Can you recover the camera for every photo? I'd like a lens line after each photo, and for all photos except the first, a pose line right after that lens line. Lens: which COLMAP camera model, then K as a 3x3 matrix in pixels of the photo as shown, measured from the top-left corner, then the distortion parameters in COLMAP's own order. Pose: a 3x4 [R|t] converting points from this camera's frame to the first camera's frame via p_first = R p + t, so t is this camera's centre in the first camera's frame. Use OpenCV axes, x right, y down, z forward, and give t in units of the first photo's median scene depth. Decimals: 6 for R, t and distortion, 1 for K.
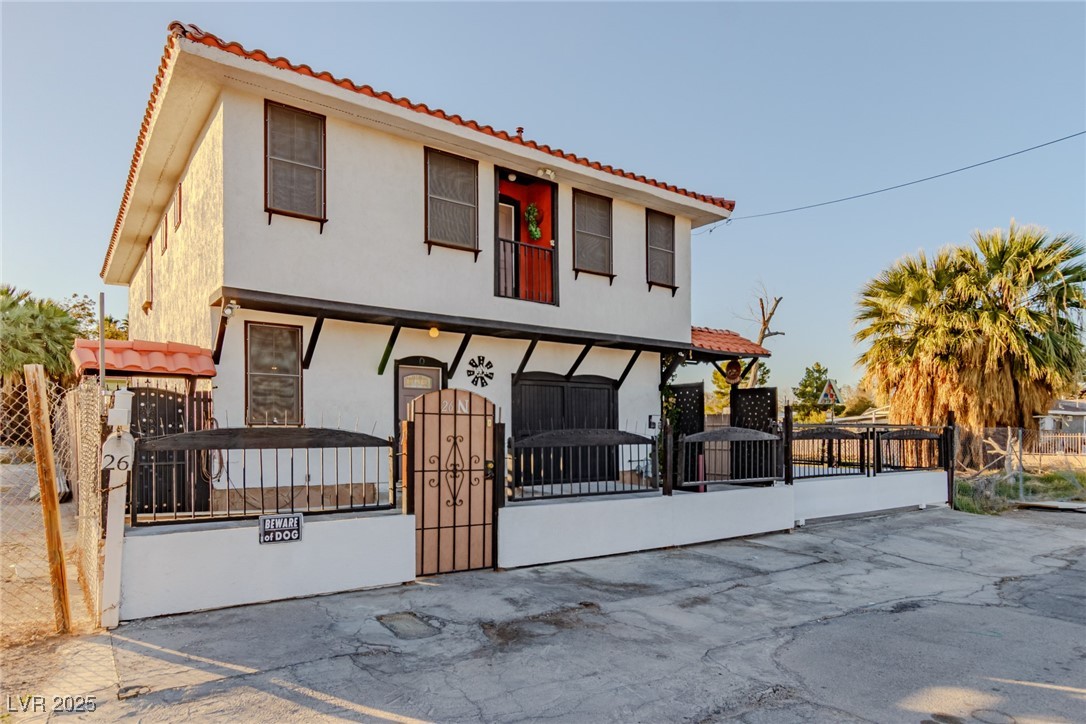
lens RADIAL K [[607.0, 0, 559.2], [0, 607.0, 361.2], [0, 0, 1]] dist [0.001849, 0.000207]
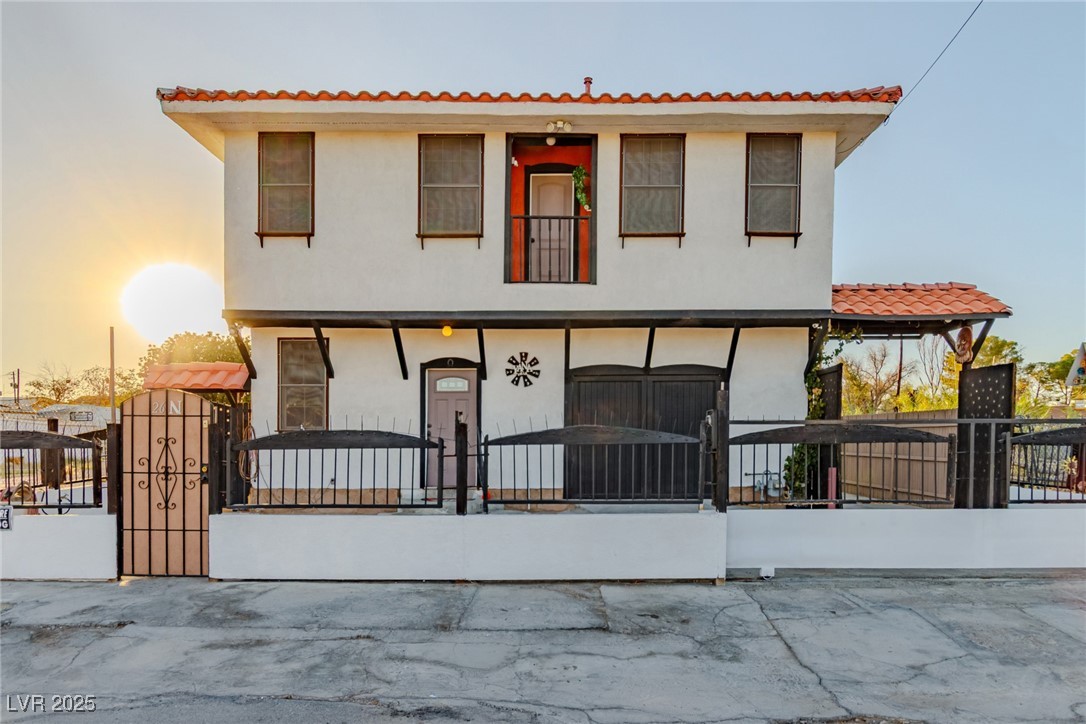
lens RADIAL K [[653.8, 0, 552.6], [0, 653.8, 389.6], [0, 0, 1]] dist [-0.002986, -0.001139]
pose [[0.827770, -0.048785, -0.558942, 0.480565], [0.069358, 0.997469, 0.015655, 0.037544], [0.556764, -0.051726, 0.829059, 0.248260]]
